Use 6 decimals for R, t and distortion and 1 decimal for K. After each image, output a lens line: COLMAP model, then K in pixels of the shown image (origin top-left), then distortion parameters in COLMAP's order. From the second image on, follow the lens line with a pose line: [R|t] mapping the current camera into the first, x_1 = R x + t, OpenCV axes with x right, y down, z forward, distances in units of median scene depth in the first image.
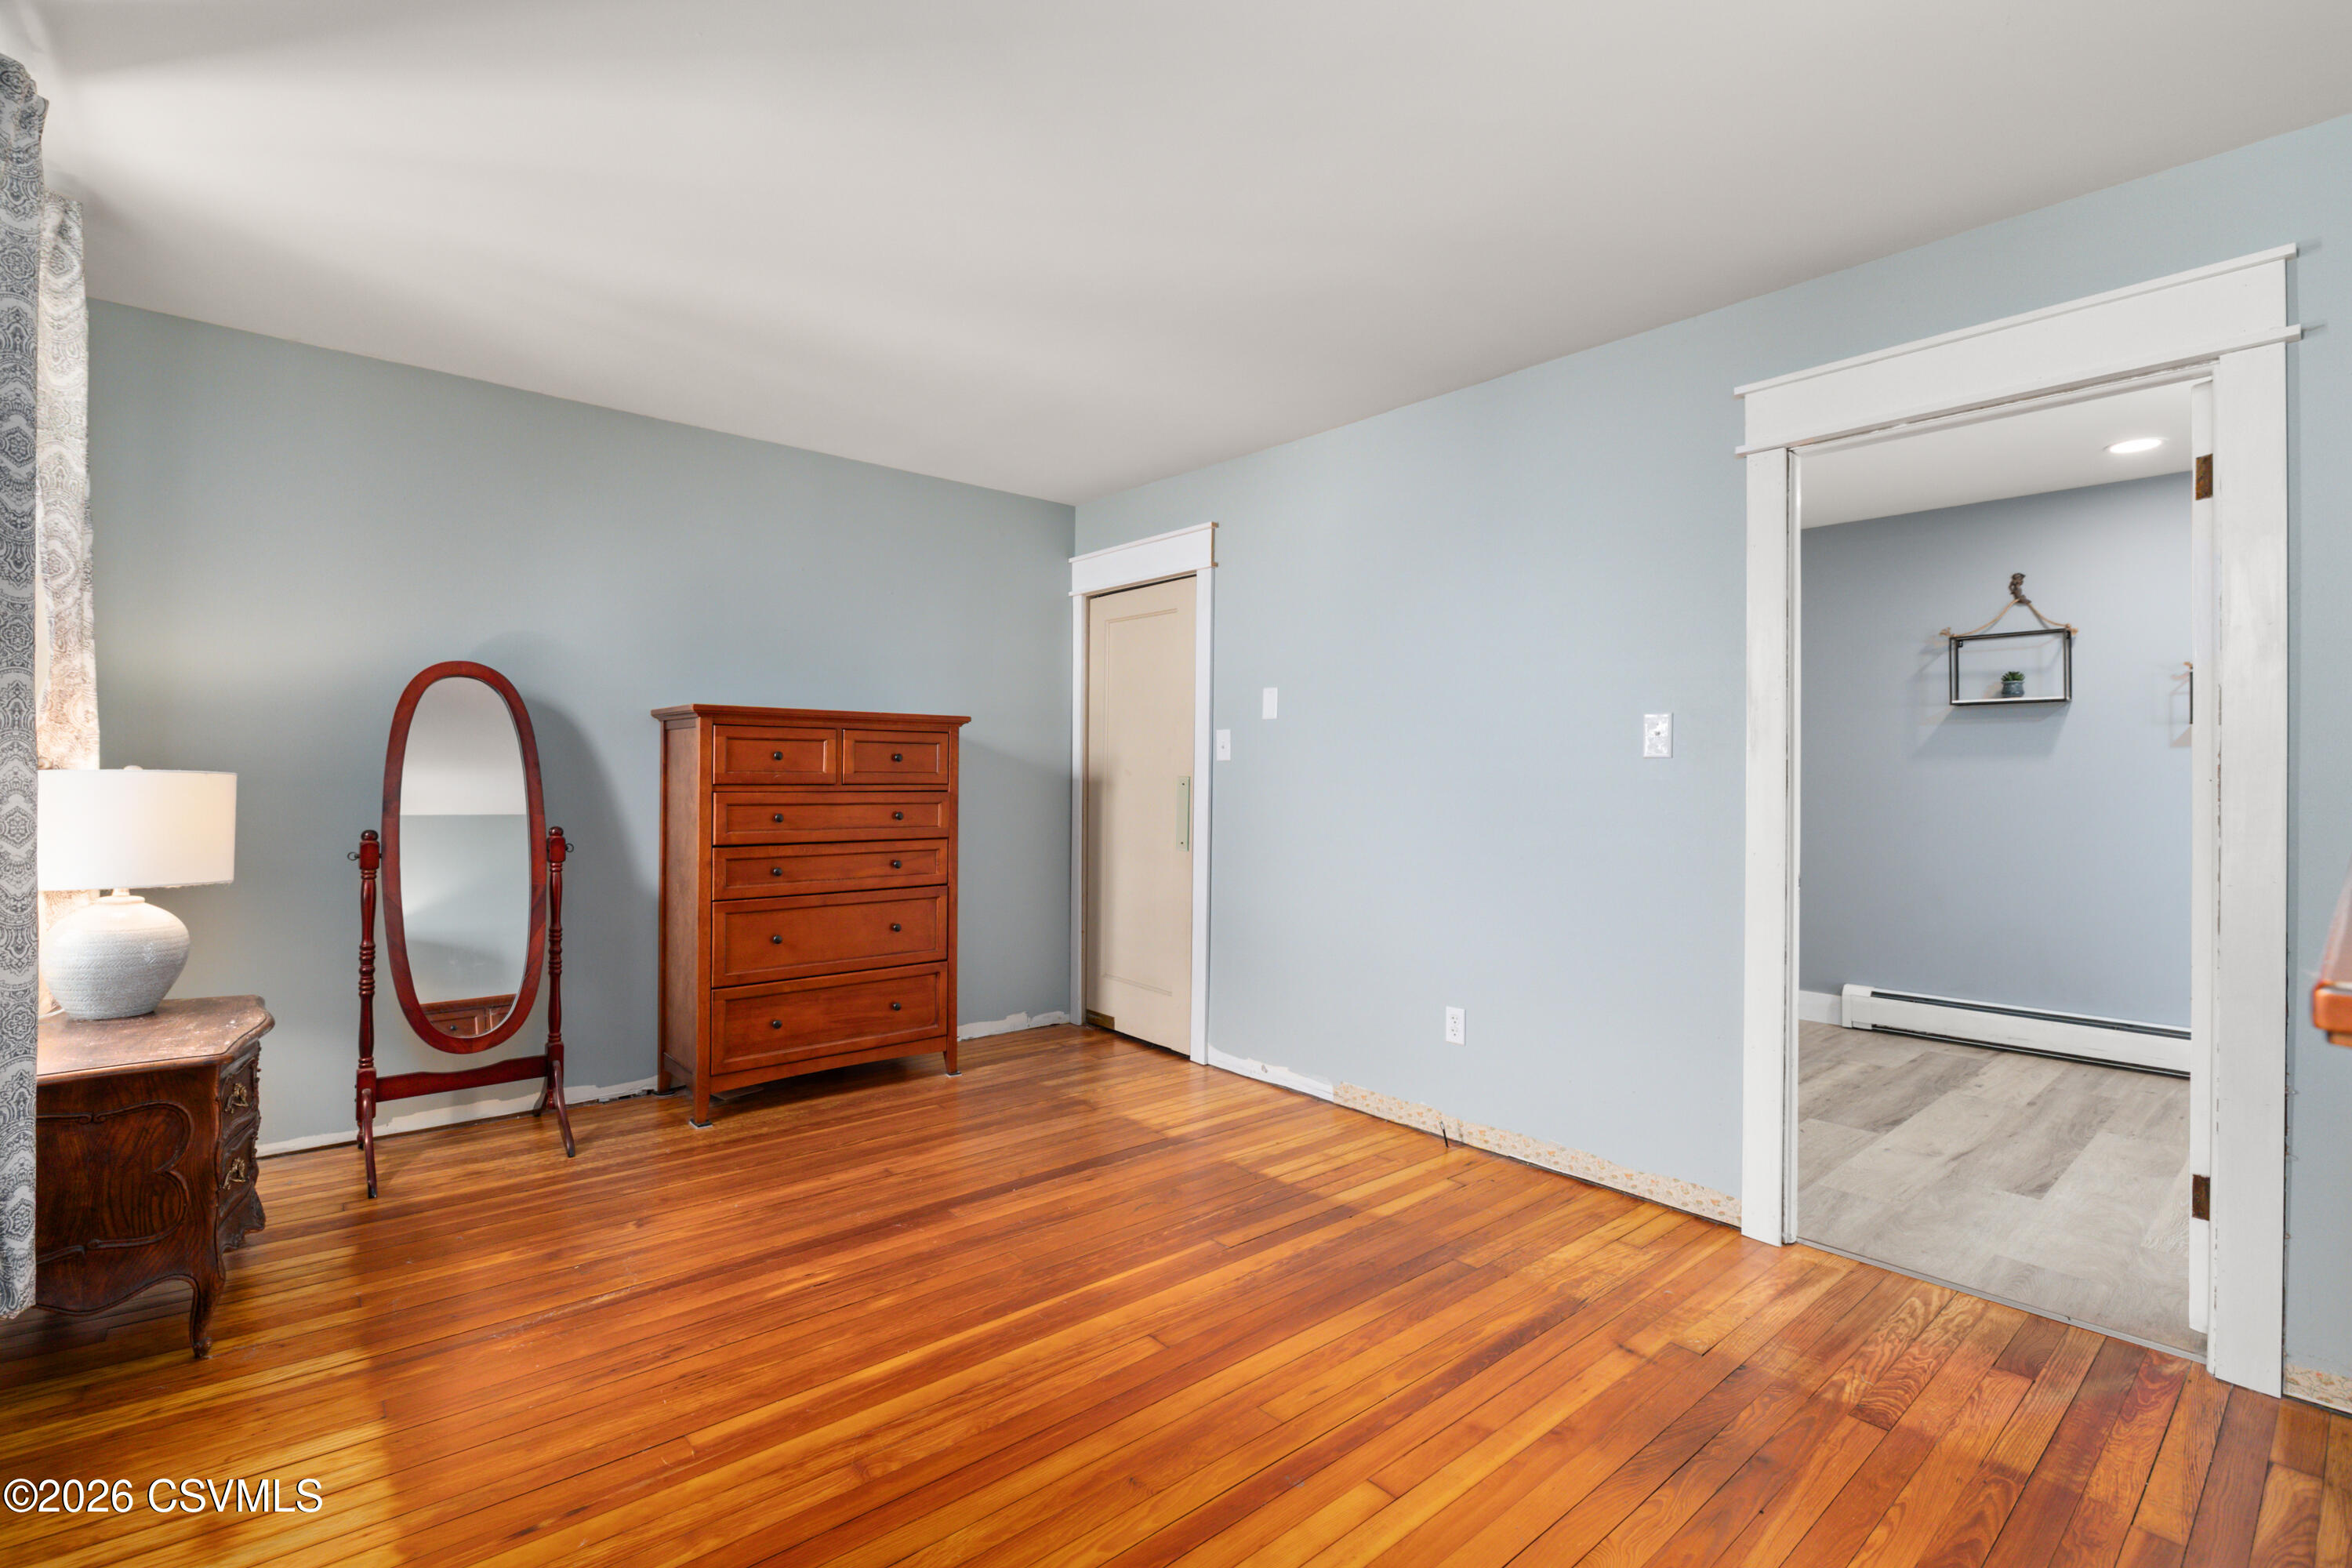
lens RADIAL K [[1077.3, 0, 1184.4], [0, 1077.3, 770.3], [0, 0, 1]] dist [-0.002765, -0.000792]
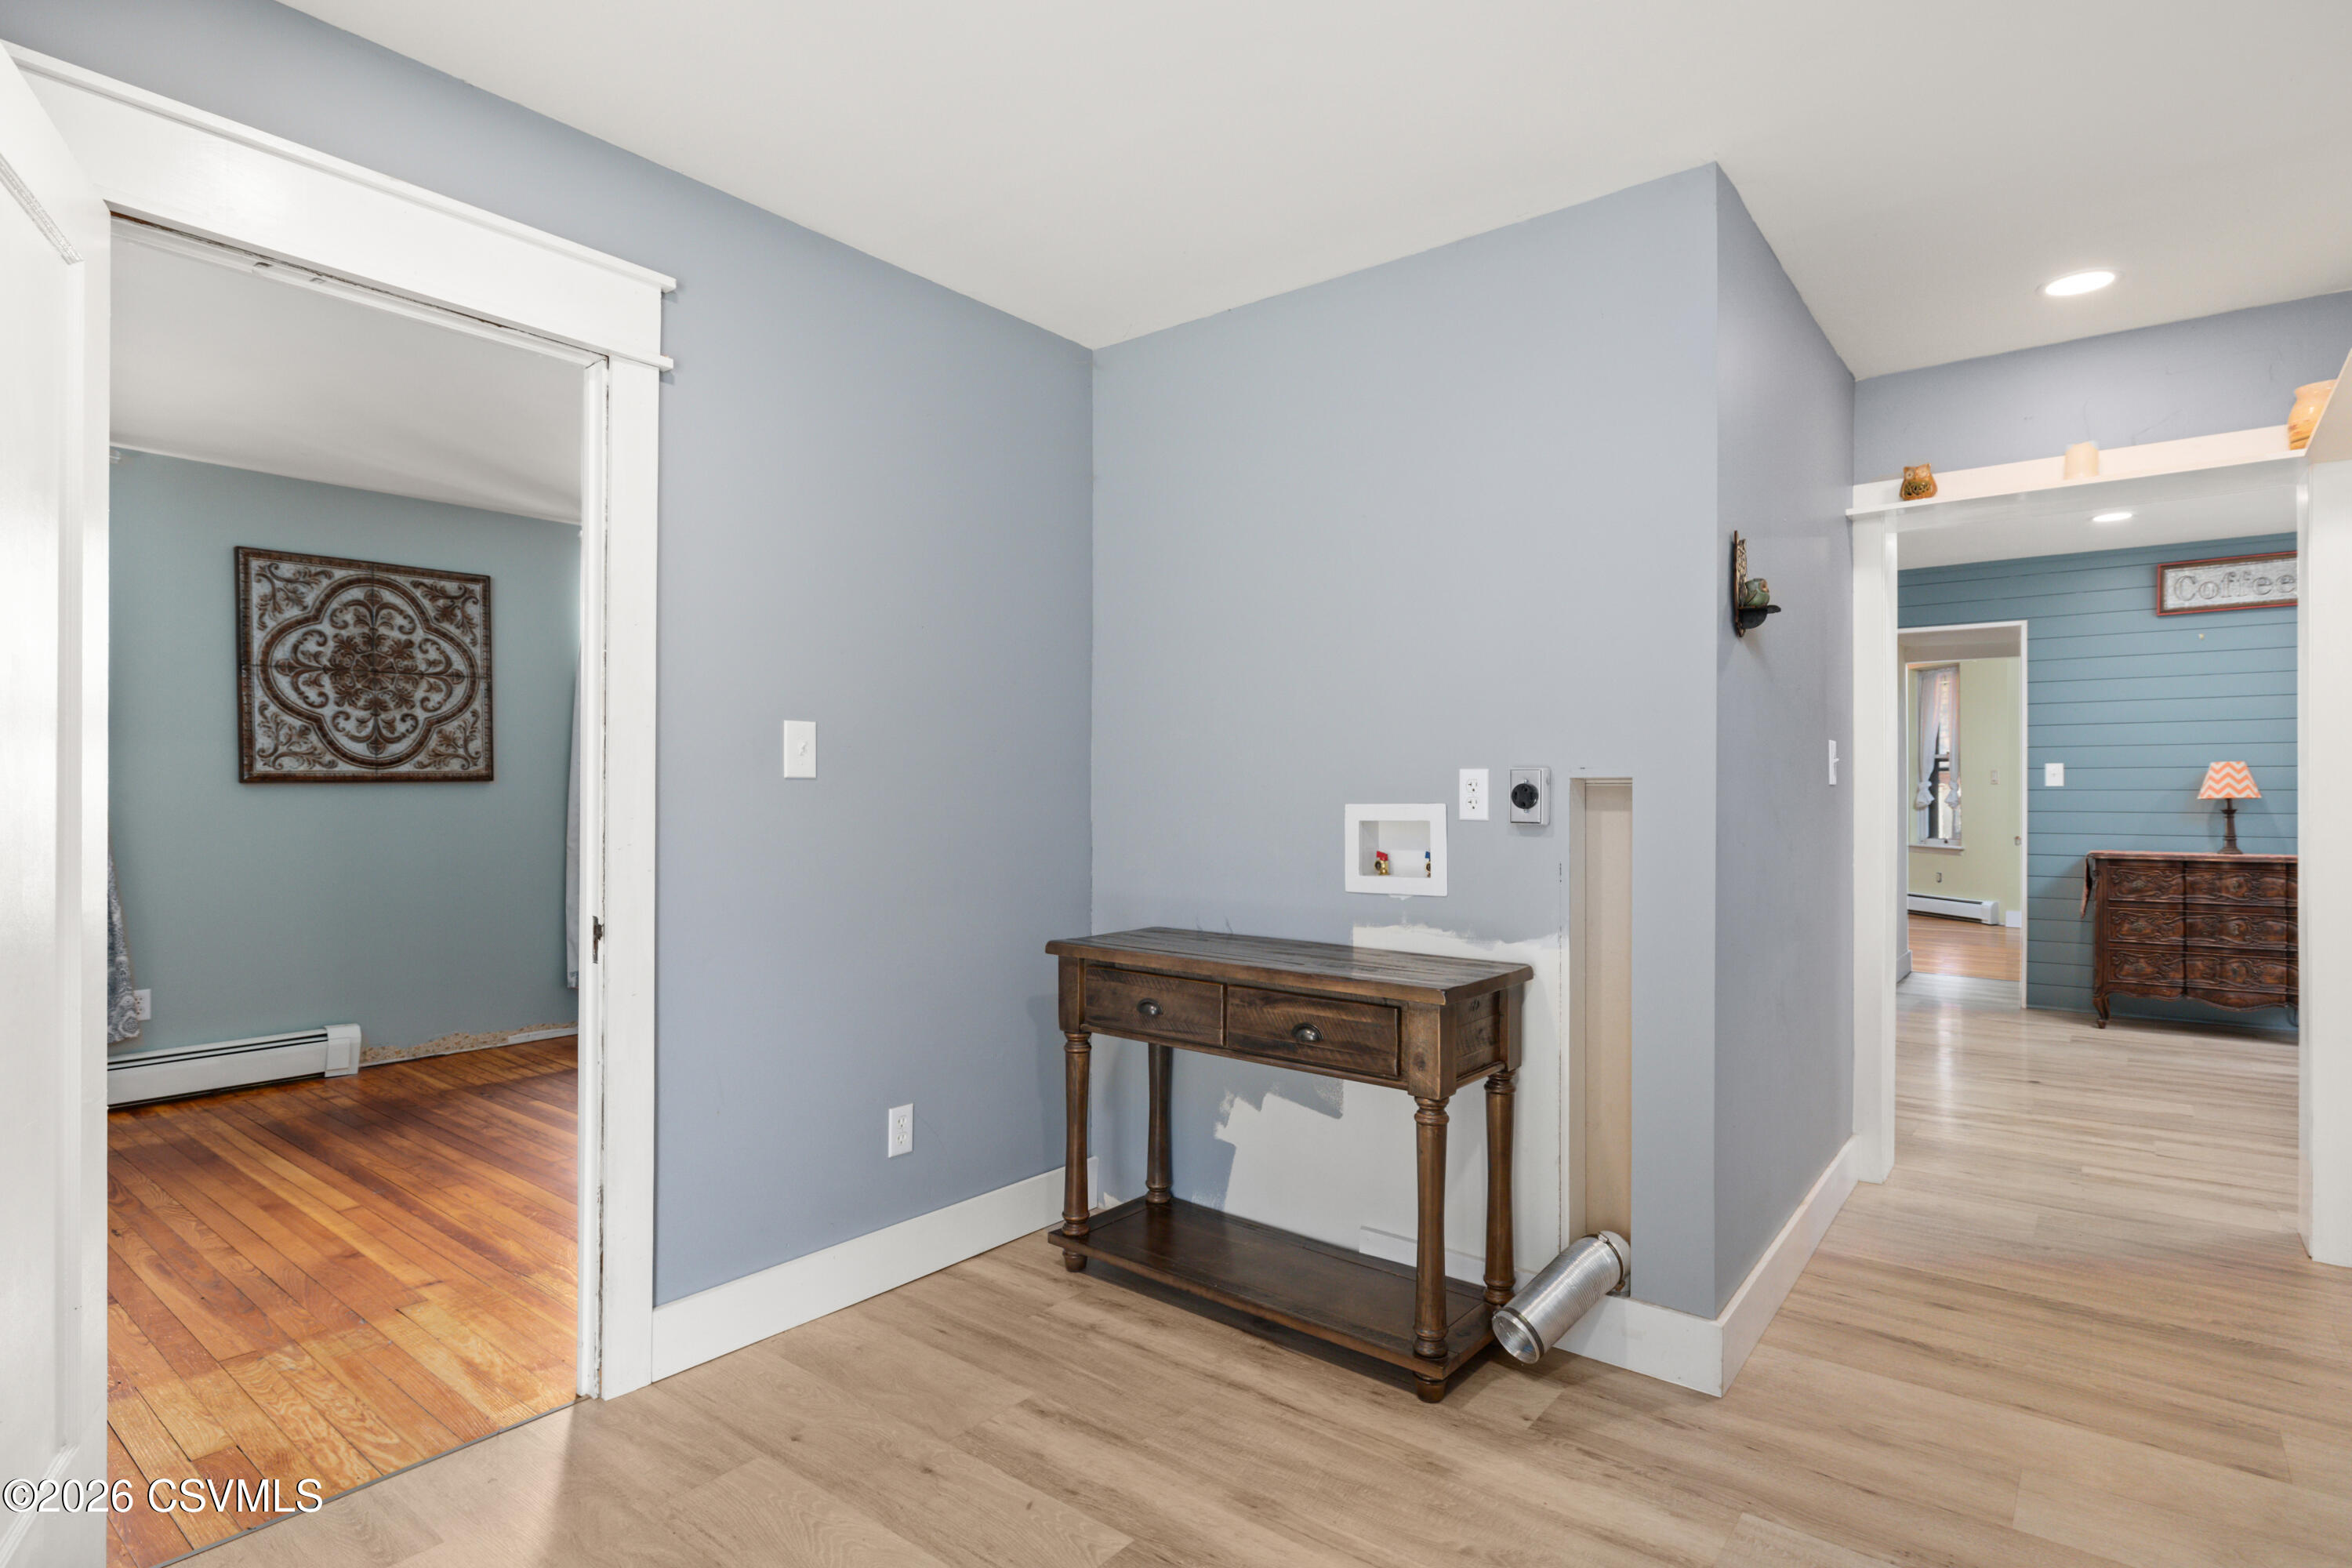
lens RADIAL K [[1202.1, 0, 1181.0], [0, 1202.1, 787.7], [0, 0, 1]] dist [-0.003786, 0.000131]
pose [[0.185680, -0.008404, -0.982574, 1.437046], [-0.005004, 0.999942, -0.009499, 0.001841], [0.982597, 0.006680, 0.185627, 1.202743]]
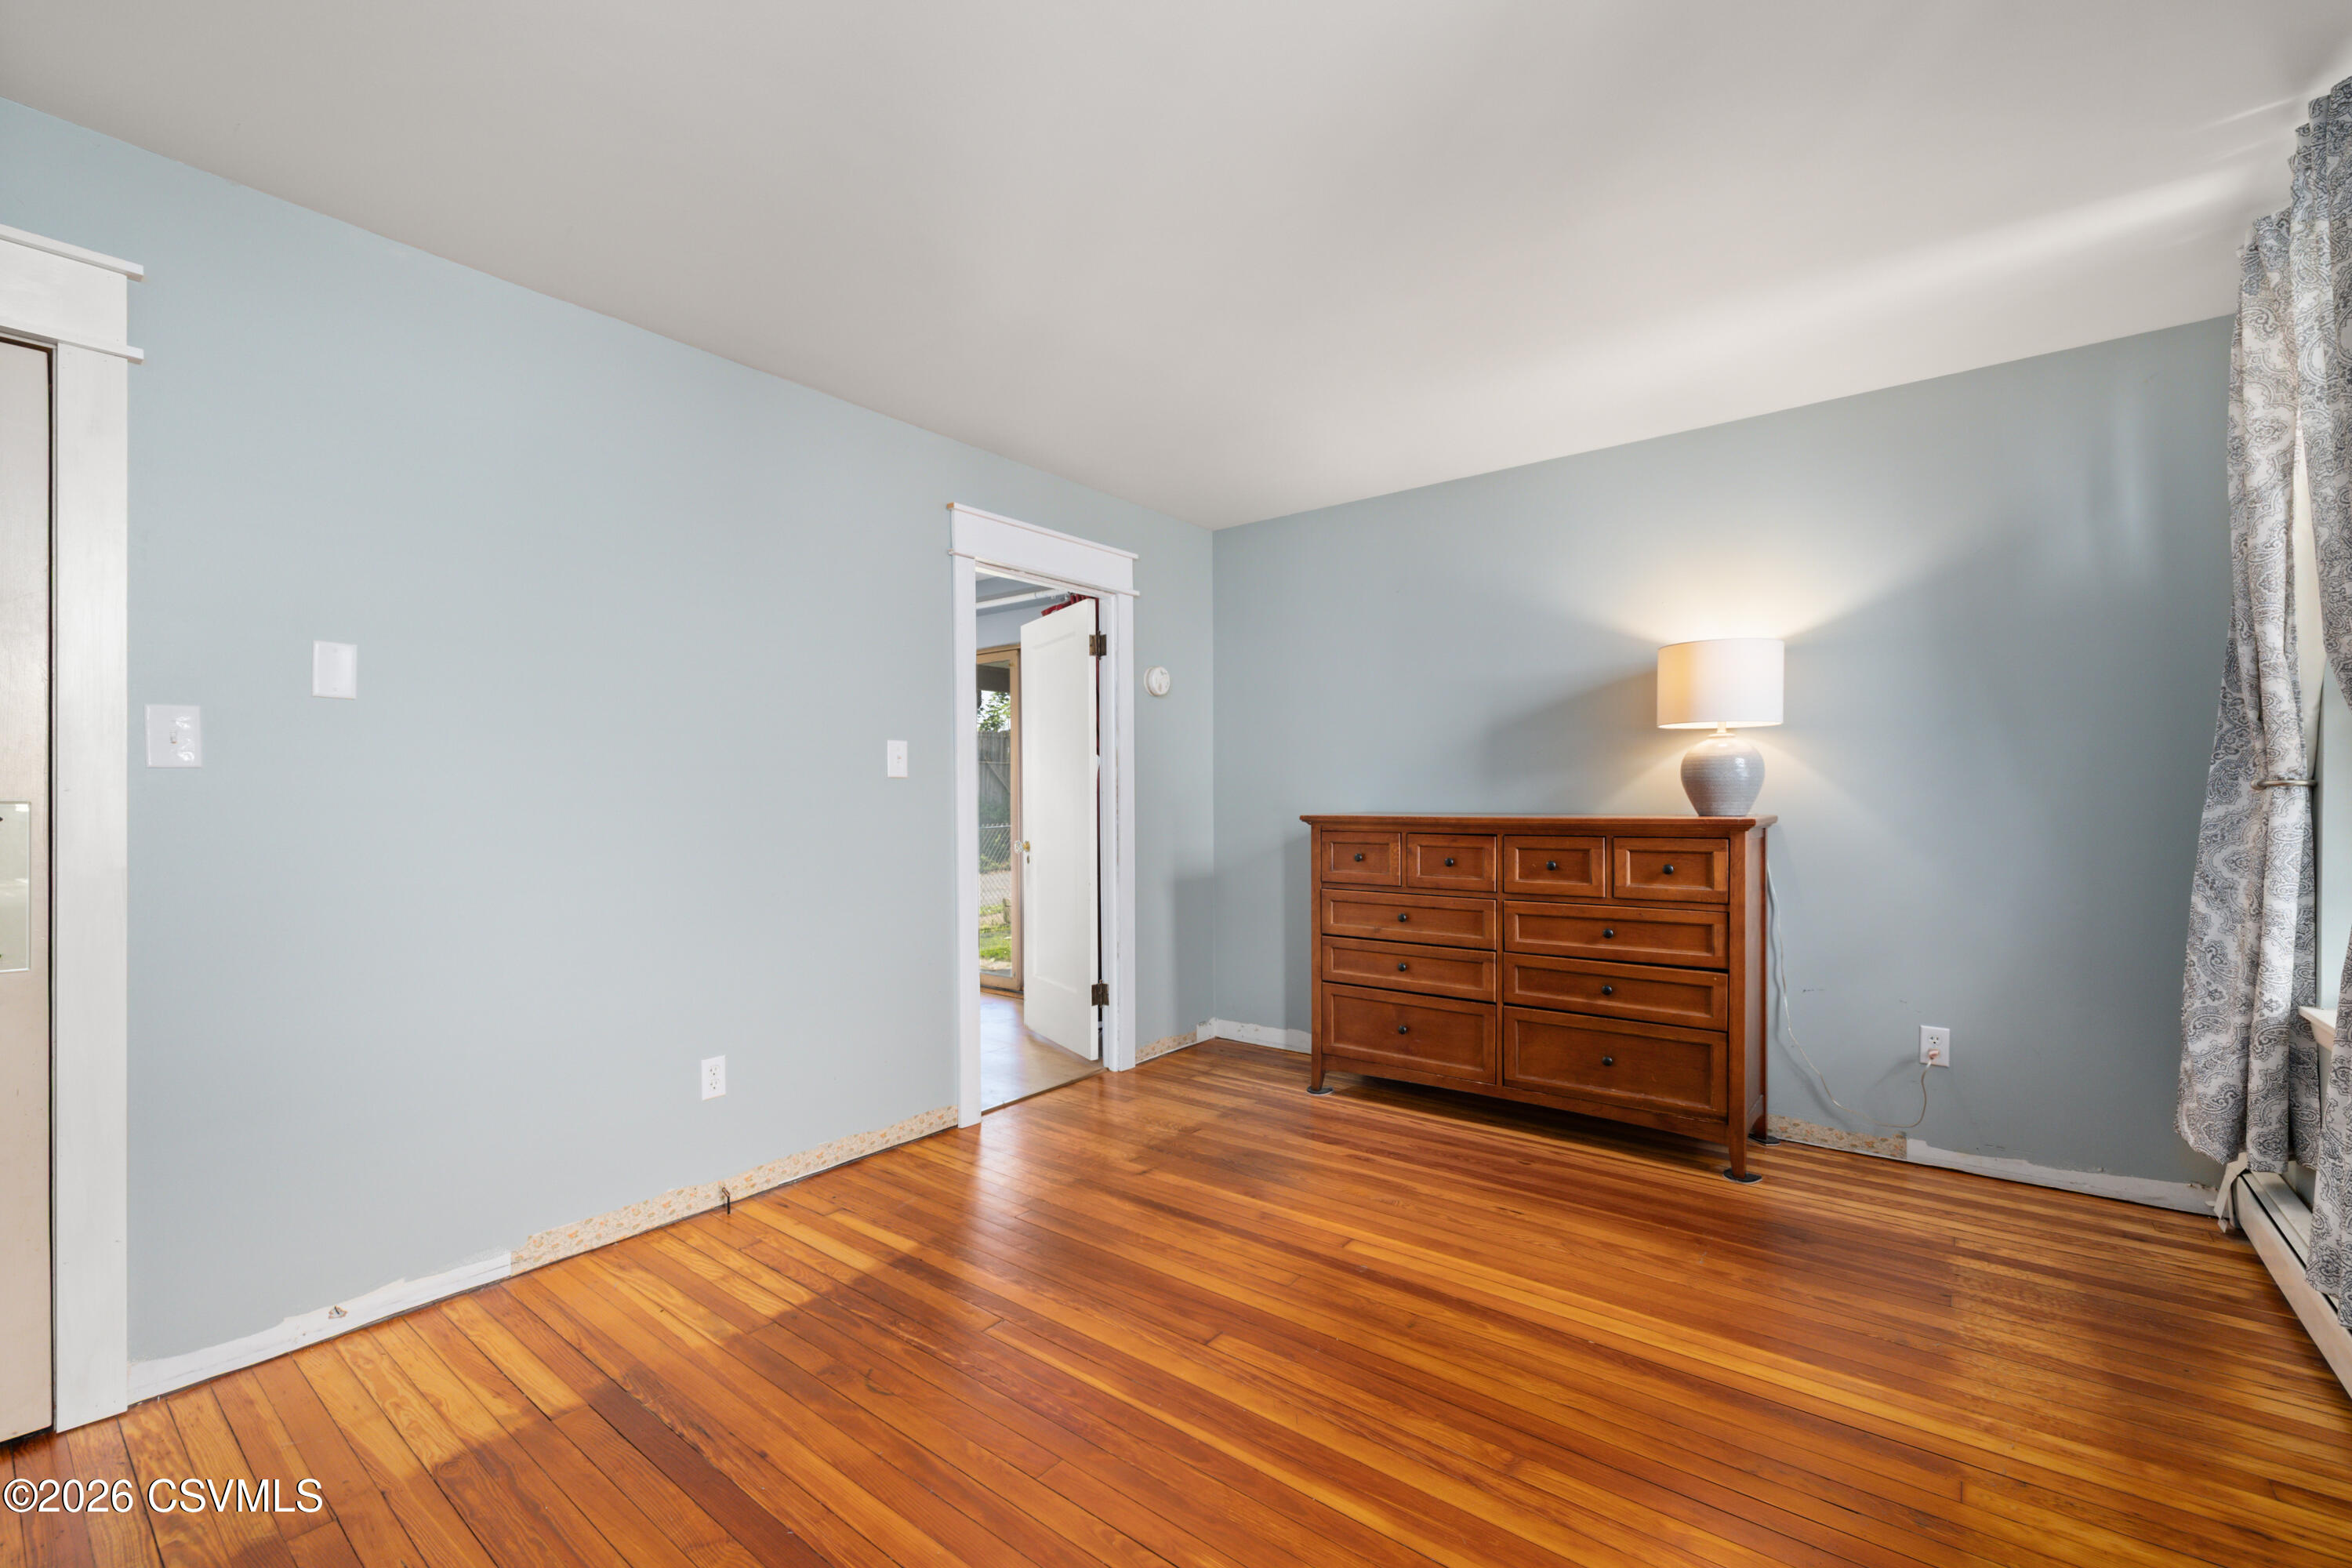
lens RADIAL K [[987.3, 0, 1173.8], [0, 987.3, 795.8], [0, 0, 1]] dist [-0.000221, -0.000375]
pose [[-0.185900, -0.009801, 0.982520, -0.728679], [0.001849, 0.999945, 0.010325, -0.000584], [-0.982567, 0.003736, -0.185872, 0.935397]]
